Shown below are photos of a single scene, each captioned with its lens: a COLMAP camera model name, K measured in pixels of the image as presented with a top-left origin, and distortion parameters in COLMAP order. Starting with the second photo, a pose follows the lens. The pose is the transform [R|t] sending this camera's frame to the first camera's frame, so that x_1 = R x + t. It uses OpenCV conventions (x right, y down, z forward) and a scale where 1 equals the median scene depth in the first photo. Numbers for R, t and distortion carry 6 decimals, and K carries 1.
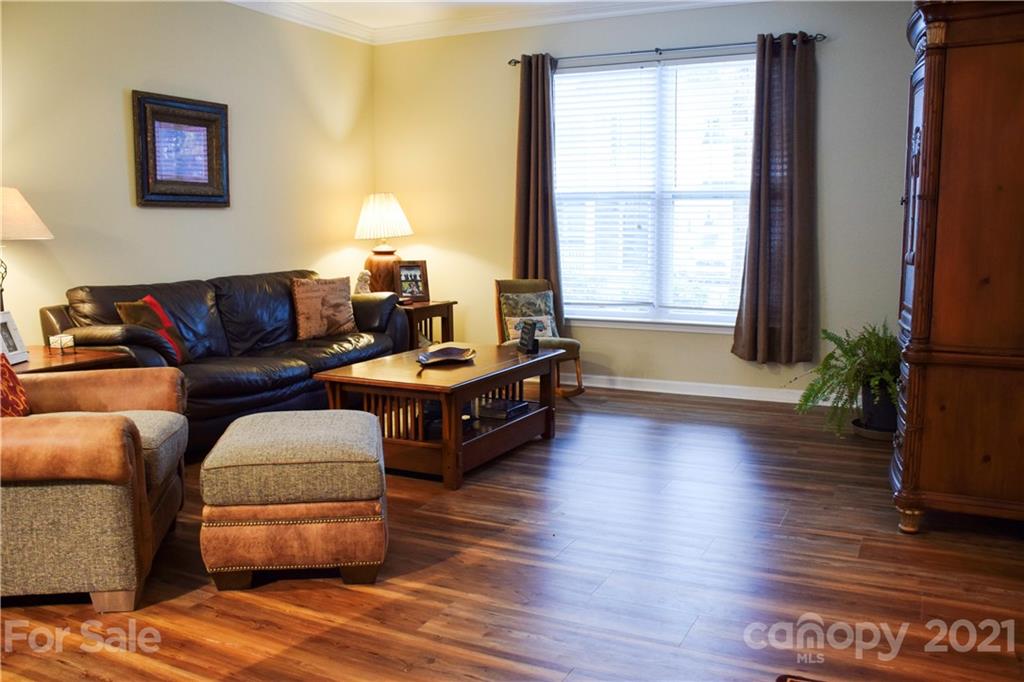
lens RADIAL K [[861.8, 0, 512.0], [0, 861.8, 341.0], [0, 0, 1]] dist [-0.144273, 0.103008]
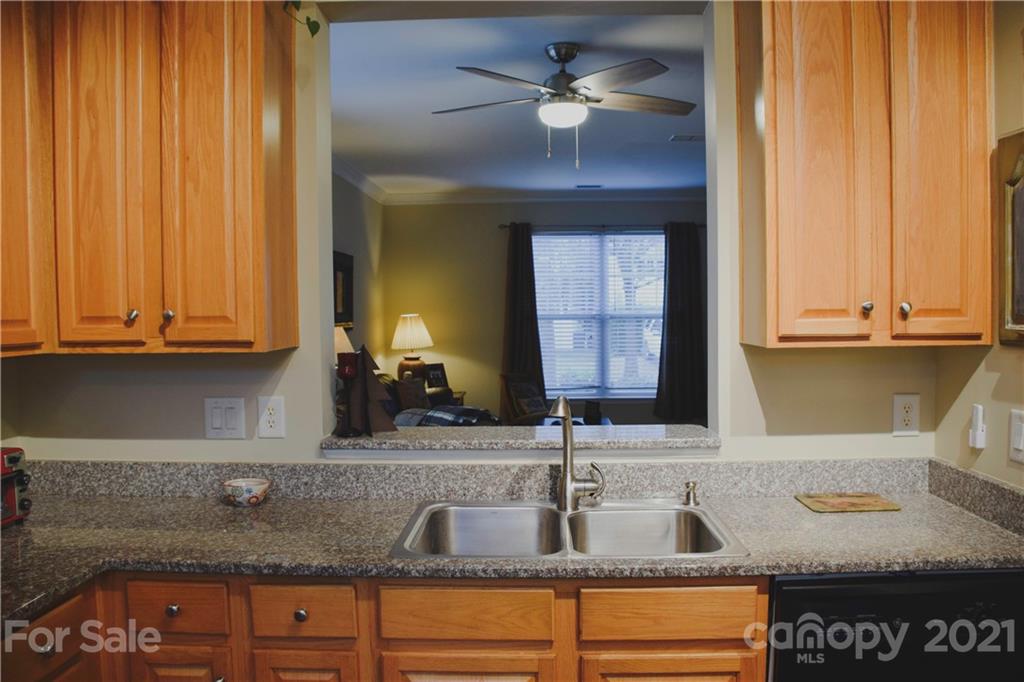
lens RADIAL K [[861.8, 0, 512.0], [0, 861.8, 341.0], [0, 0, 1]] dist [-0.144273, 0.103008]
pose [[0.899643, -0.015354, 0.436355, -0.720358], [0.070400, 0.991406, -0.110261, 0.037452], [-0.430912, 0.129915, 0.892993, -0.348897]]
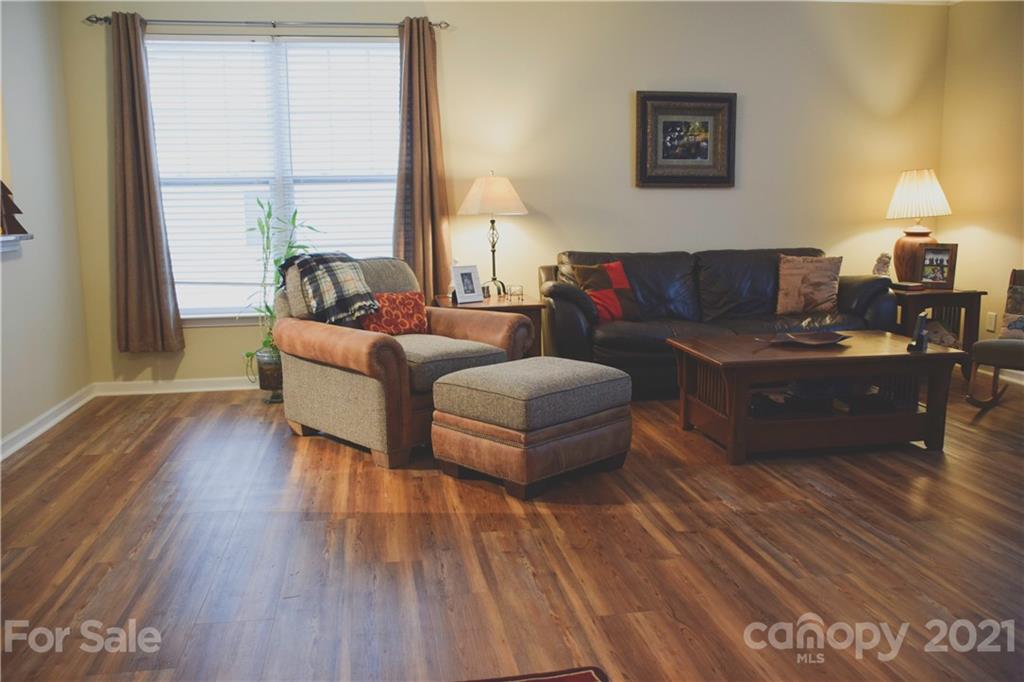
lens RADIAL K [[861.8, 0, 512.0], [0, 861.8, 341.0], [0, 0, 1]] dist [-0.144273, 0.103008]
pose [[0.570970, 0.116726, -0.812630, 0.421780], [-0.094738, 0.992596, 0.076012, -0.017634], [0.815486, 0.033586, 0.577801, 0.141777]]
